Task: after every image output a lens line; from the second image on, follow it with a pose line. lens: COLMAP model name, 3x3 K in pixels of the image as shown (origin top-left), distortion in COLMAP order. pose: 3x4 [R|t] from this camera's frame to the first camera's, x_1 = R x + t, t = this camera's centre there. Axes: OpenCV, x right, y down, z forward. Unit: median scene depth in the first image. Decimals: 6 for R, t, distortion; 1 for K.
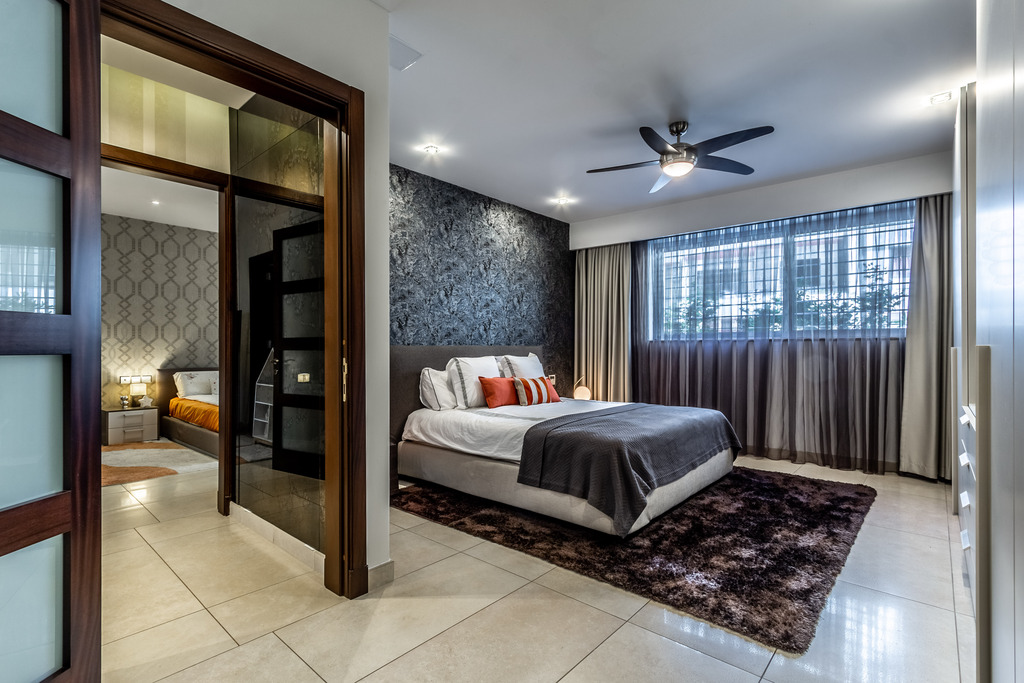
lens RADIAL K [[483.1, 0, 522.1], [0, 483.1, 348.4], [0, 0, 1]] dist [0.003952, 0.000126]
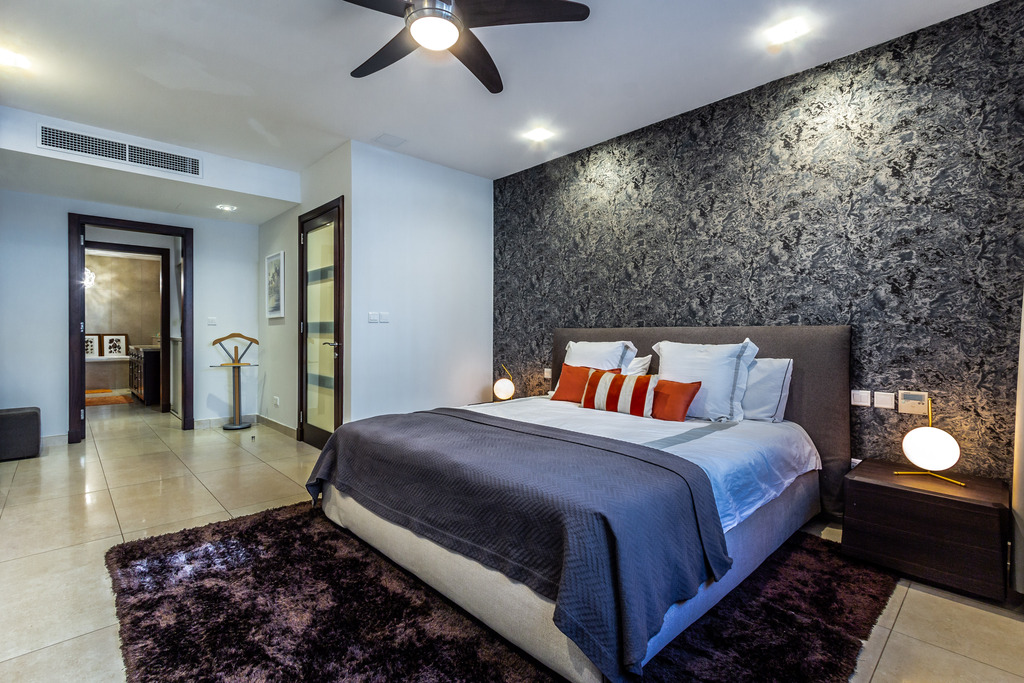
lens RADIAL K [[483.1, 0, 519.8], [0, 483.1, 333.7], [0, 0, 1]] dist [0.003952, 0.000126]
pose [[-0.109556, 0.014539, -0.993874, 0.936073], [0.007097, 0.999879, 0.013844, -0.012615], [0.993955, -0.005537, -0.109646, 1.192761]]
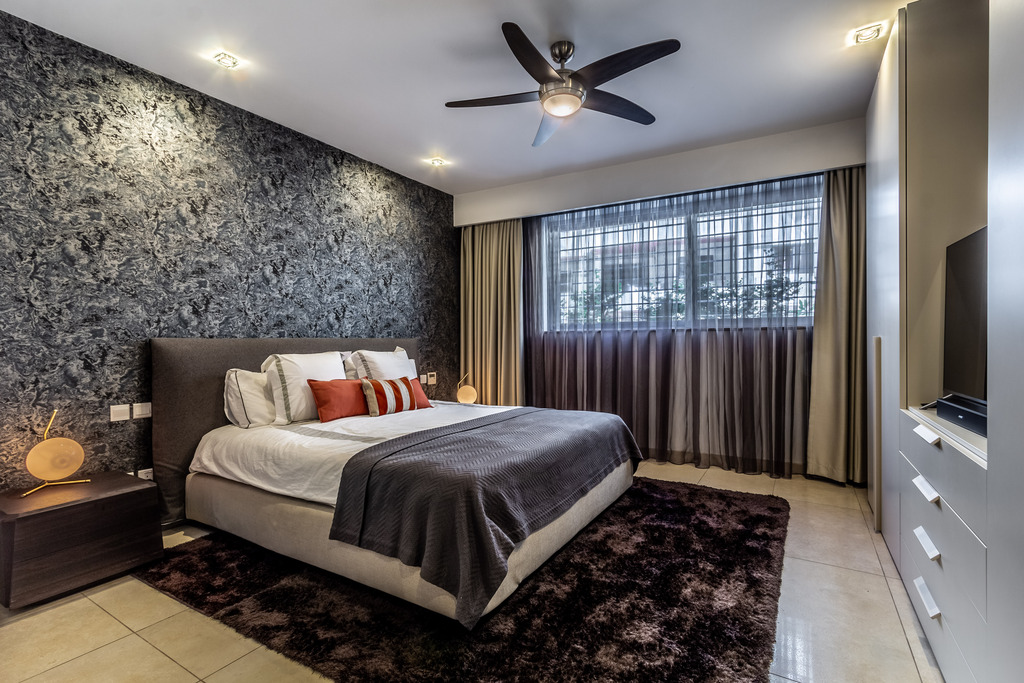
lens RADIAL K [[483.1, 0, 516.2], [0, 483.1, 346.7], [0, 0, 1]] dist [0.003952, 0.000126]
pose [[0.986182, -0.008276, 0.165459, 0.098877], [0.006570, 0.999919, 0.010856, 0.001610], [-0.165535, -0.009619, 0.986157, 0.207591]]
